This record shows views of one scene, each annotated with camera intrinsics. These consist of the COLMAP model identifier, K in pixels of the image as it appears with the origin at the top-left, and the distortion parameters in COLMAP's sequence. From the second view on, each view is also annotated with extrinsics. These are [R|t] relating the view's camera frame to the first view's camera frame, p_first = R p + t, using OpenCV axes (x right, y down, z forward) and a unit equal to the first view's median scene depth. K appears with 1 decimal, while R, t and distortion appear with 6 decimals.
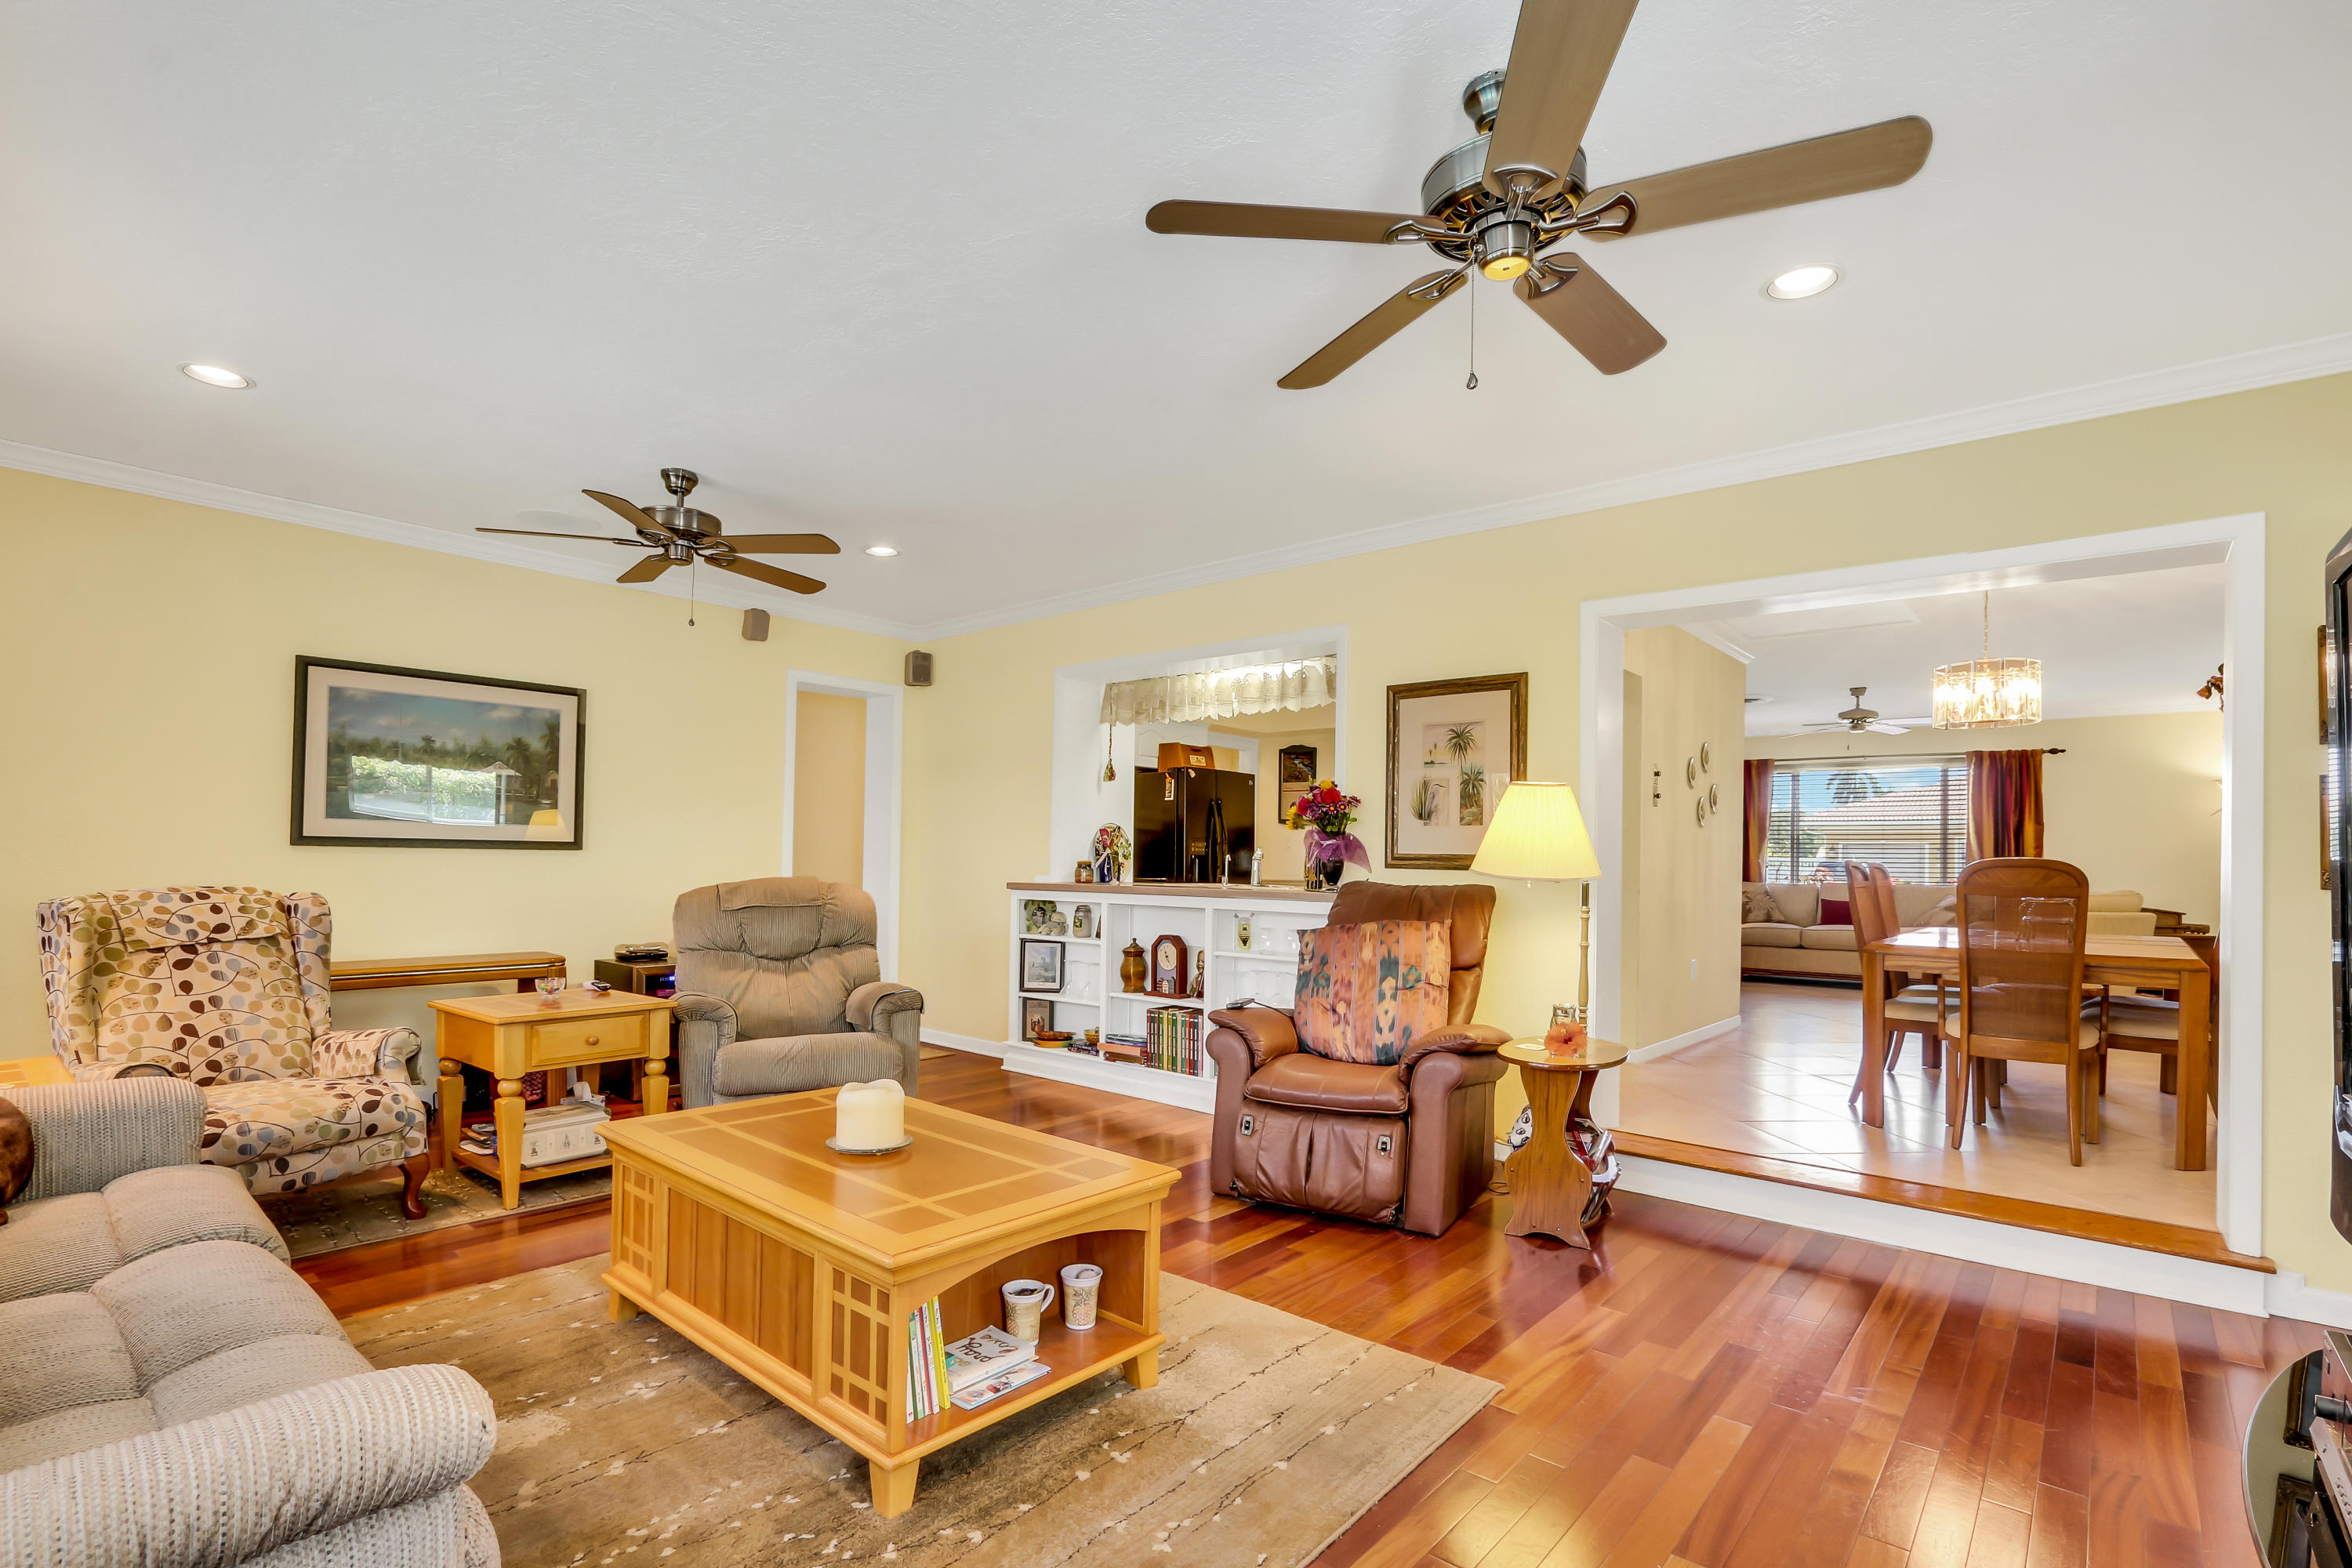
lens RADIAL K [[1106.1, 0, 1215.4], [0, 1106.1, 844.3], [0, 0, 1]] dist [0.001852, -0.000141]
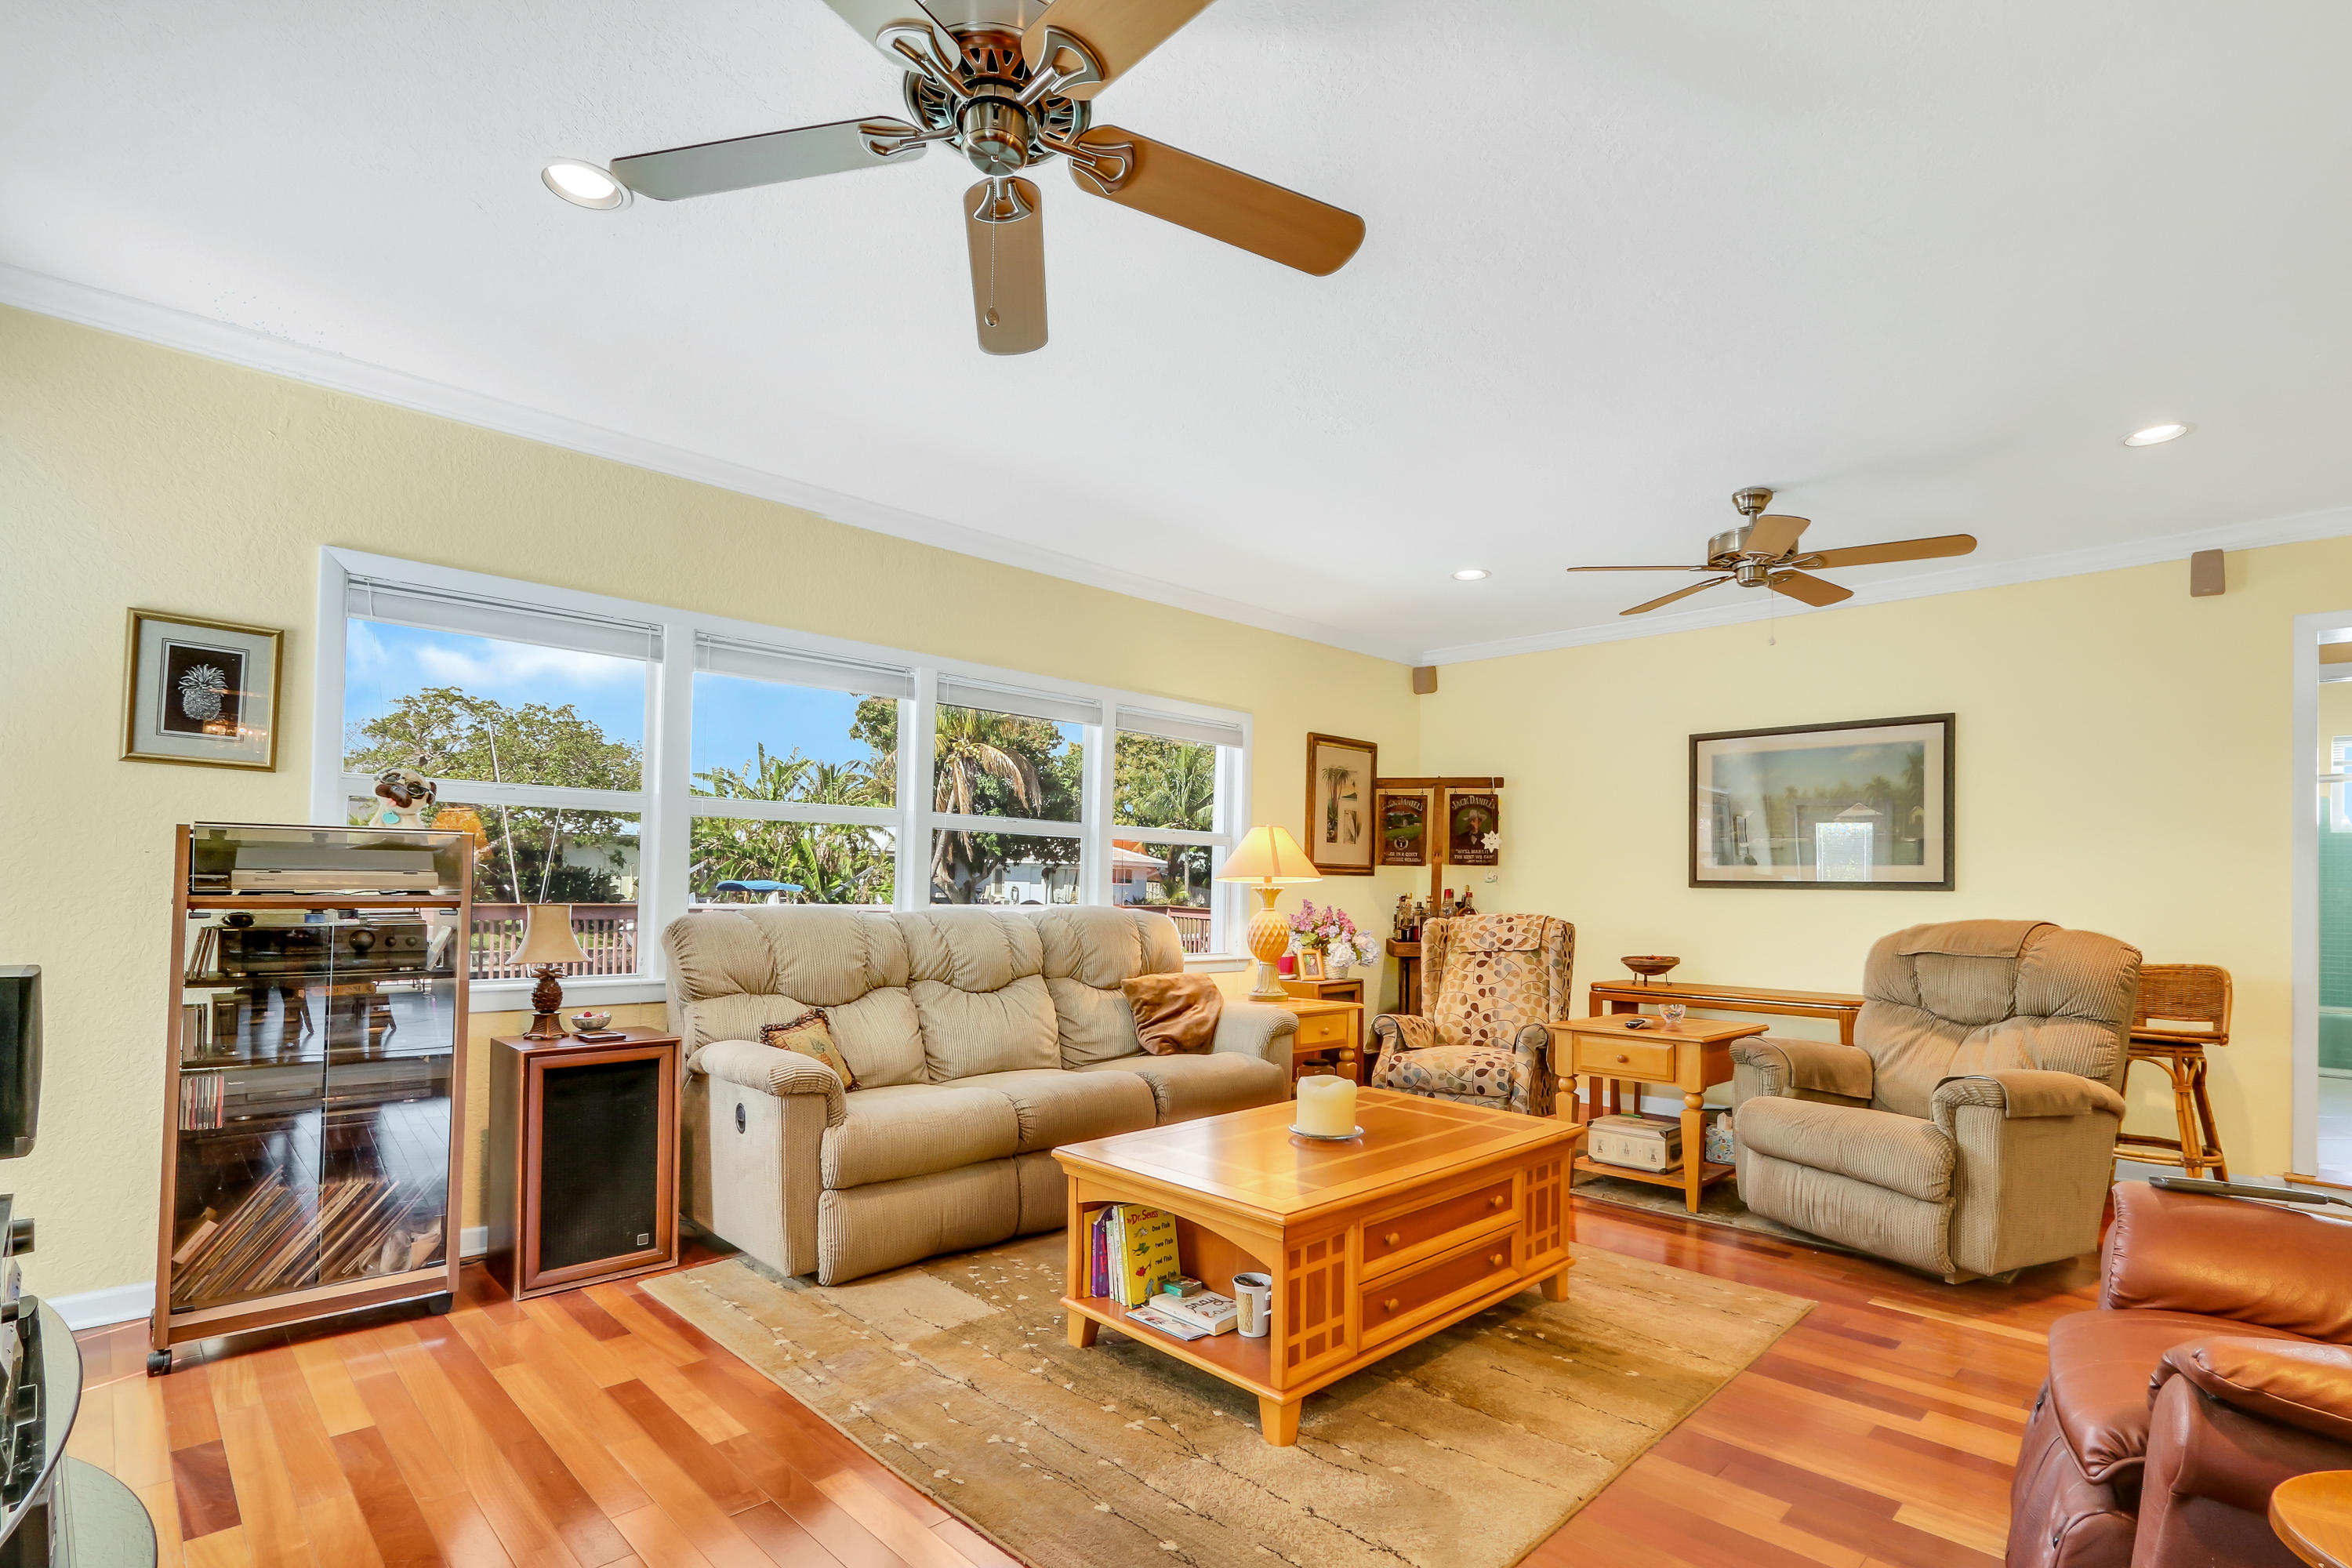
lens RADIAL K [[1106.1, 0, 1134.3], [0, 1106.1, 859.6], [0, 0, 1]] dist [0.001852, -0.000141]
pose [[-0.101345, -0.046432, -0.993767, 0.597372], [-0.006545, 0.998920, -0.046005, 0.038590], [0.994830, 0.001841, -0.101540, 0.667998]]
